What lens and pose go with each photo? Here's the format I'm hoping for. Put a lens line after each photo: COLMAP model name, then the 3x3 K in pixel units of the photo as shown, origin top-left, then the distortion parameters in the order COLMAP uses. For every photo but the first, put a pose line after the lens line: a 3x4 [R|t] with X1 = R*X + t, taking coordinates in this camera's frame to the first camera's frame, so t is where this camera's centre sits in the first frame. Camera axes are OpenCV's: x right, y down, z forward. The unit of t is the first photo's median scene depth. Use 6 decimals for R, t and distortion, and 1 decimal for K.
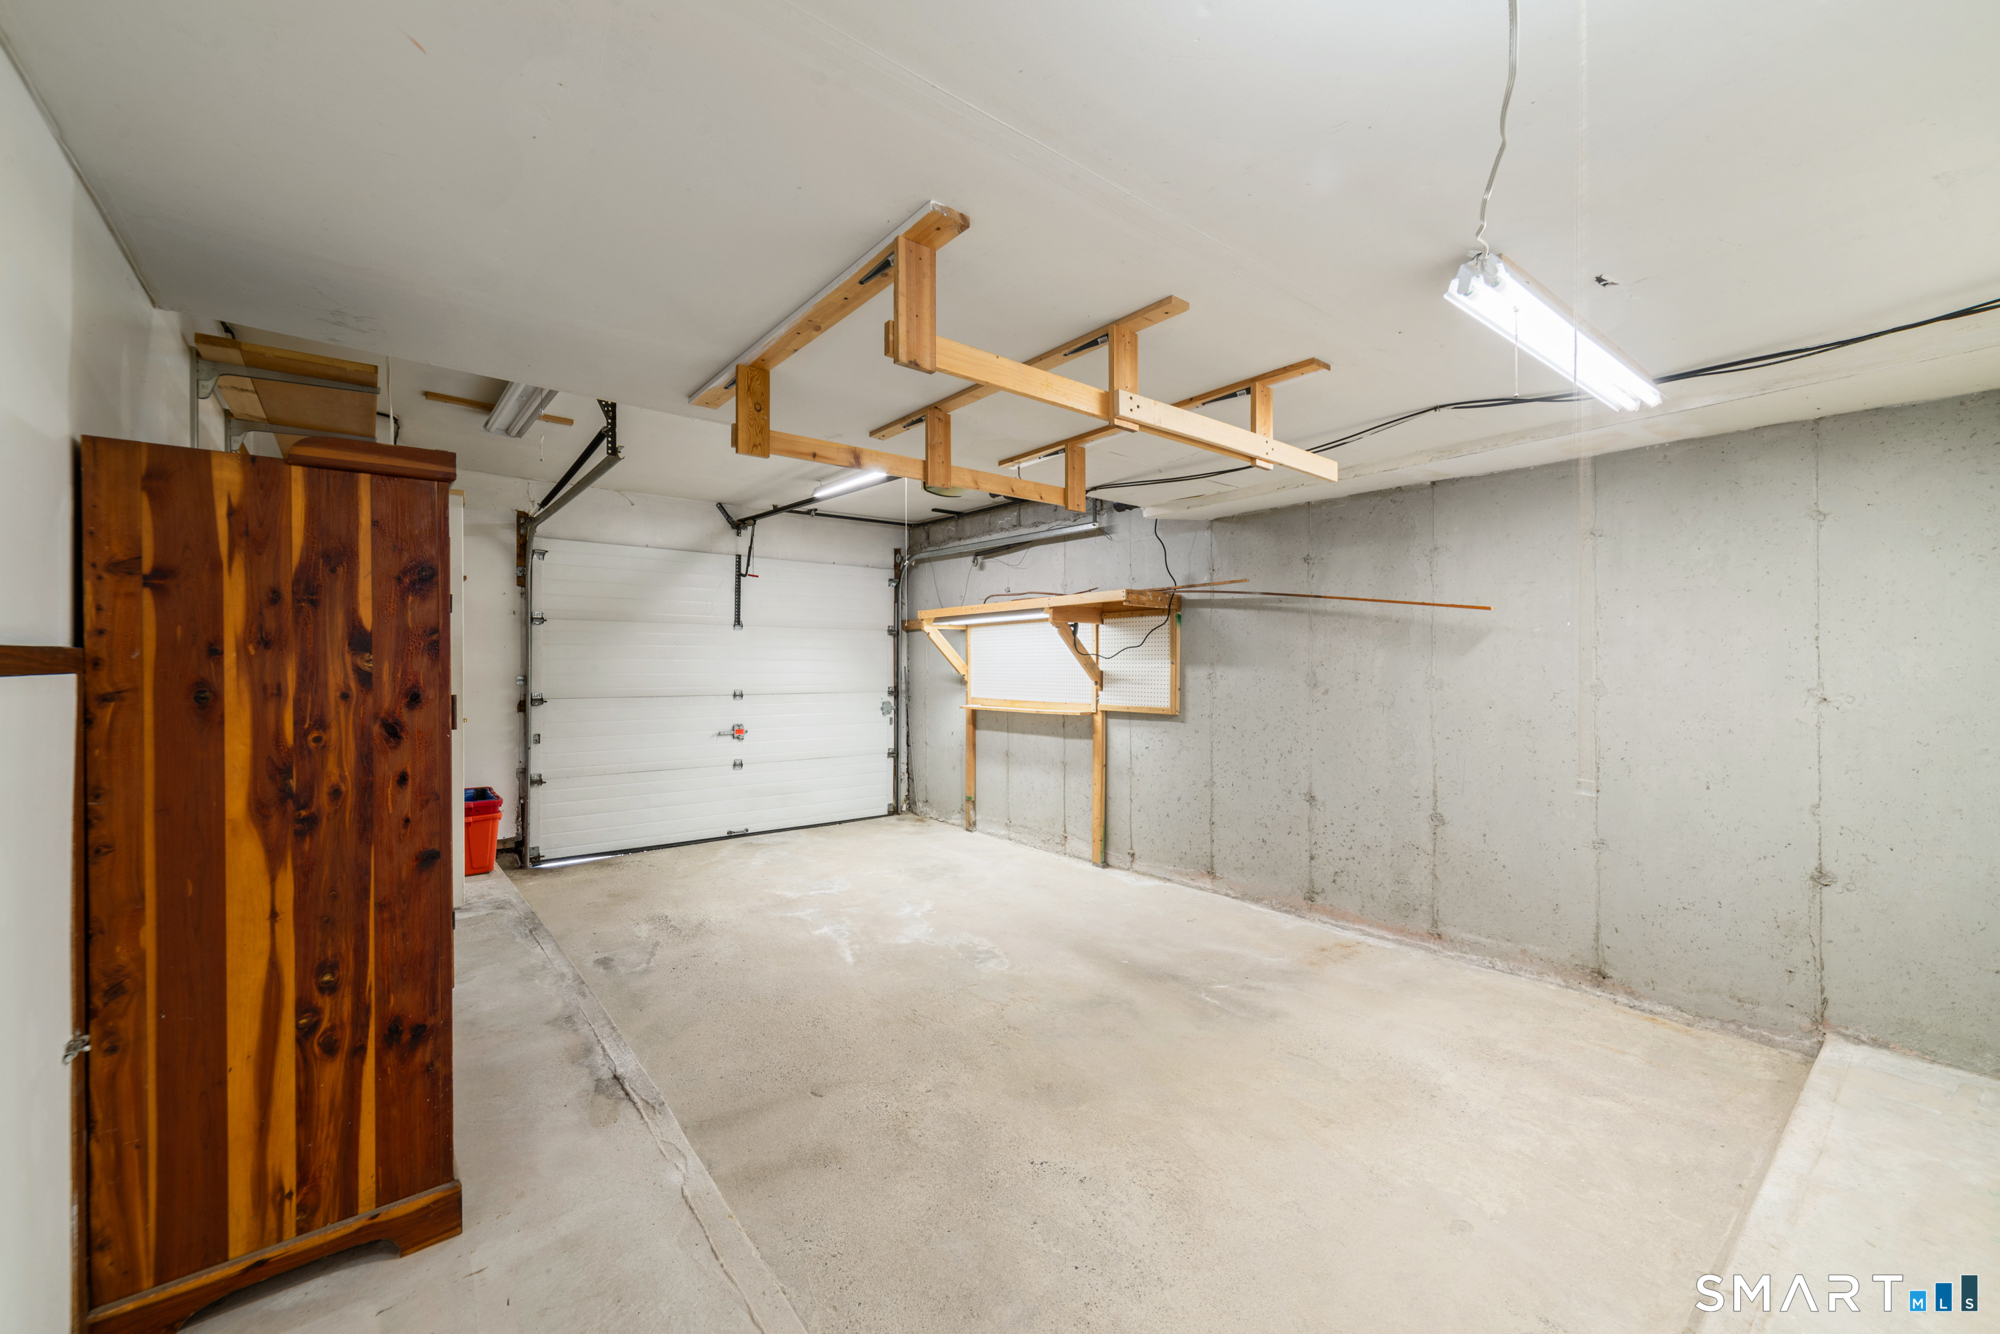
lens RADIAL K [[781.6, 0, 1007.4], [0, 781.6, 658.0], [0, 0, 1]] dist [0.000550, 0.000427]
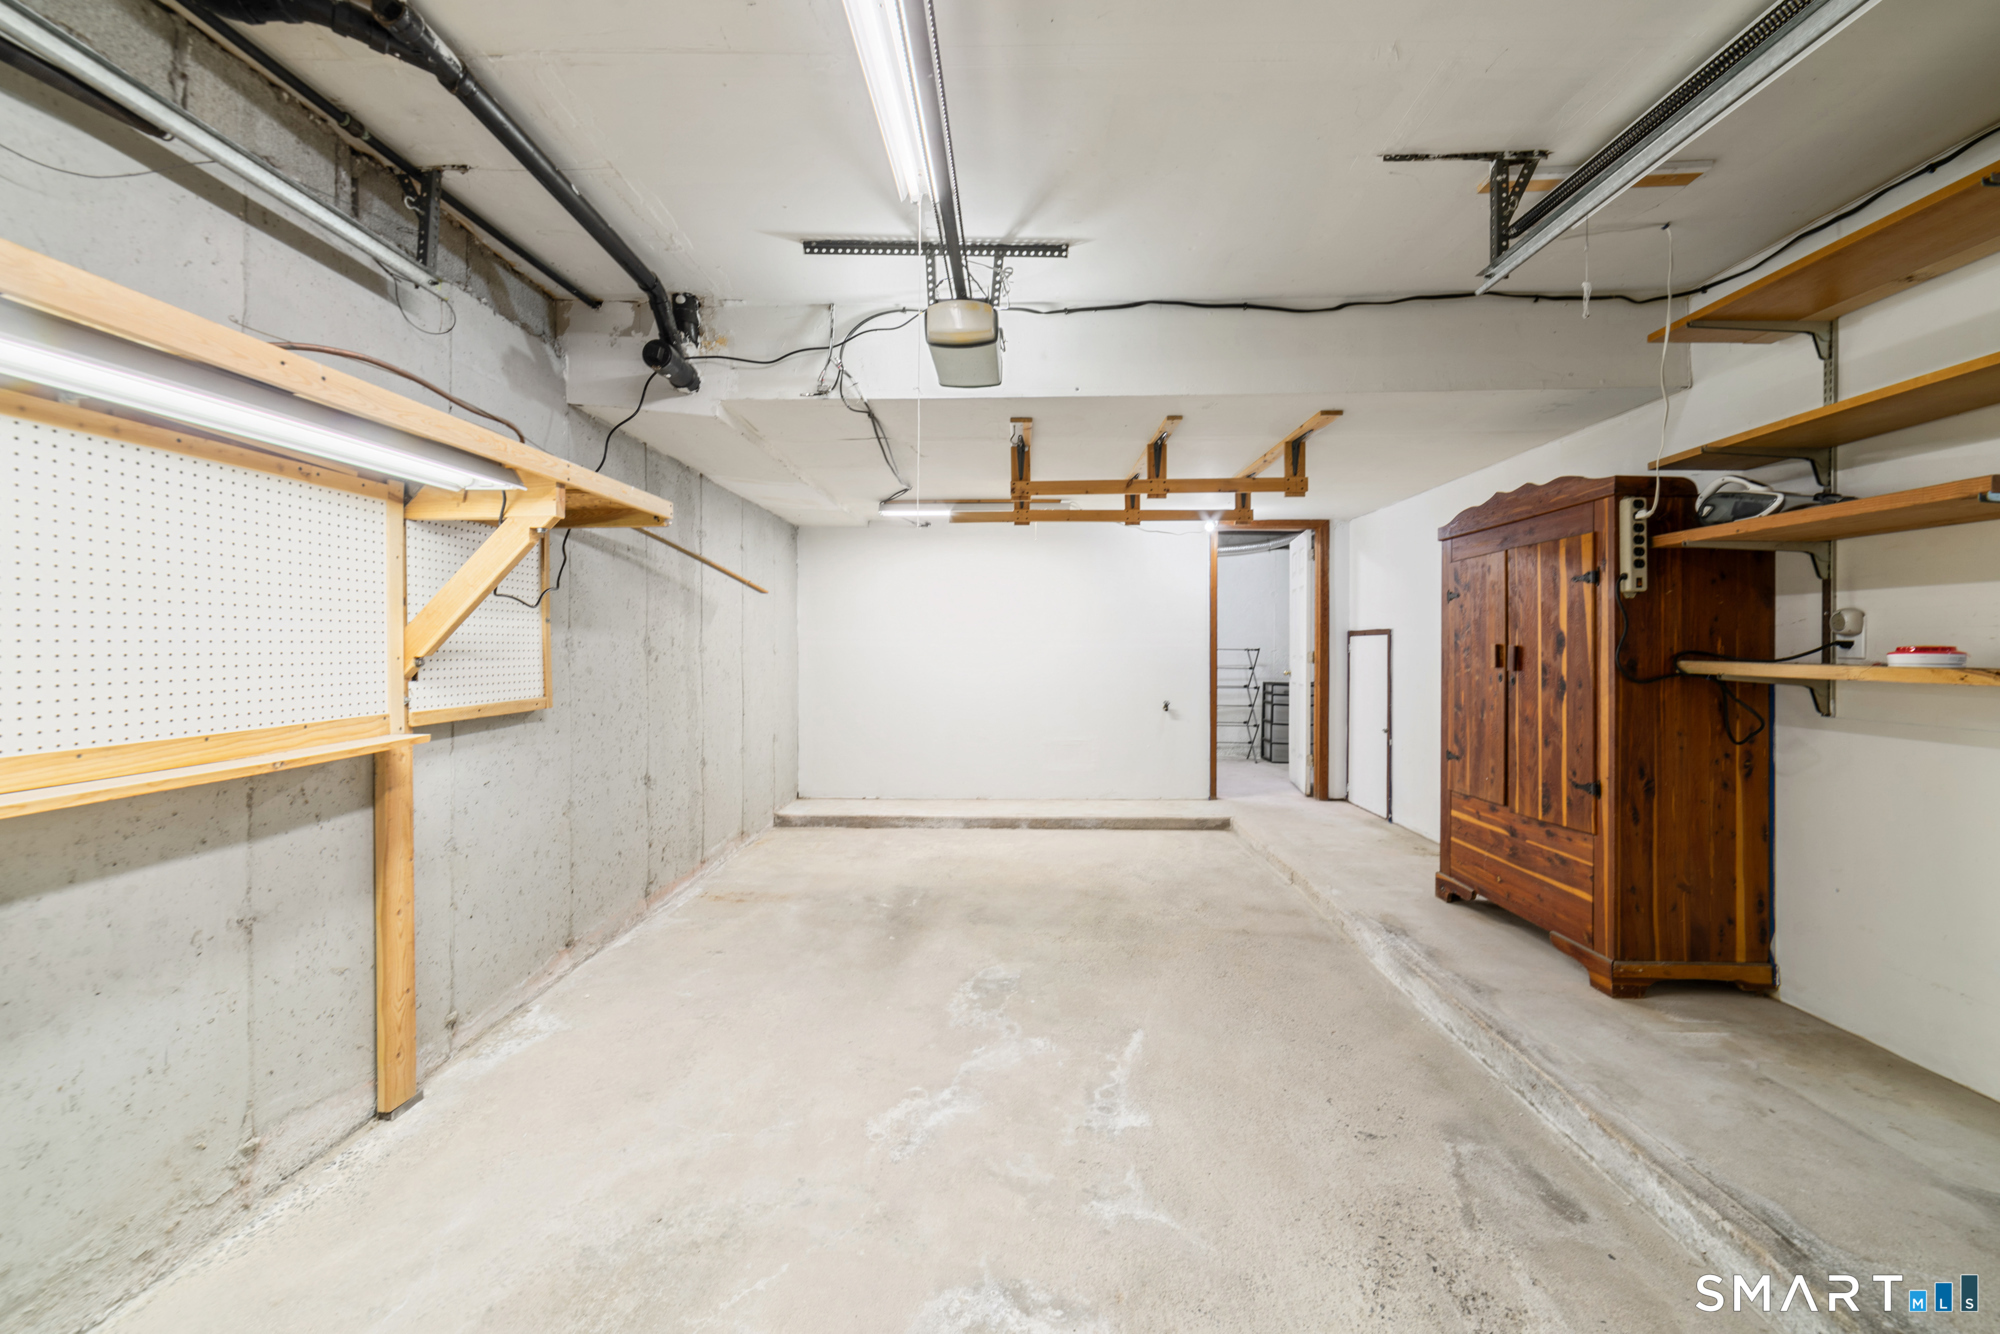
lens RADIAL K [[781.6, 0, 1007.4], [0, 781.6, 658.0], [0, 0, 1]] dist [0.000550, 0.000427]
pose [[-0.759035, -0.009369, 0.650982, -0.535264], [-0.004835, 0.999950, 0.008753, 0.034051], [-0.651032, 0.003497, -0.759043, 1.513735]]
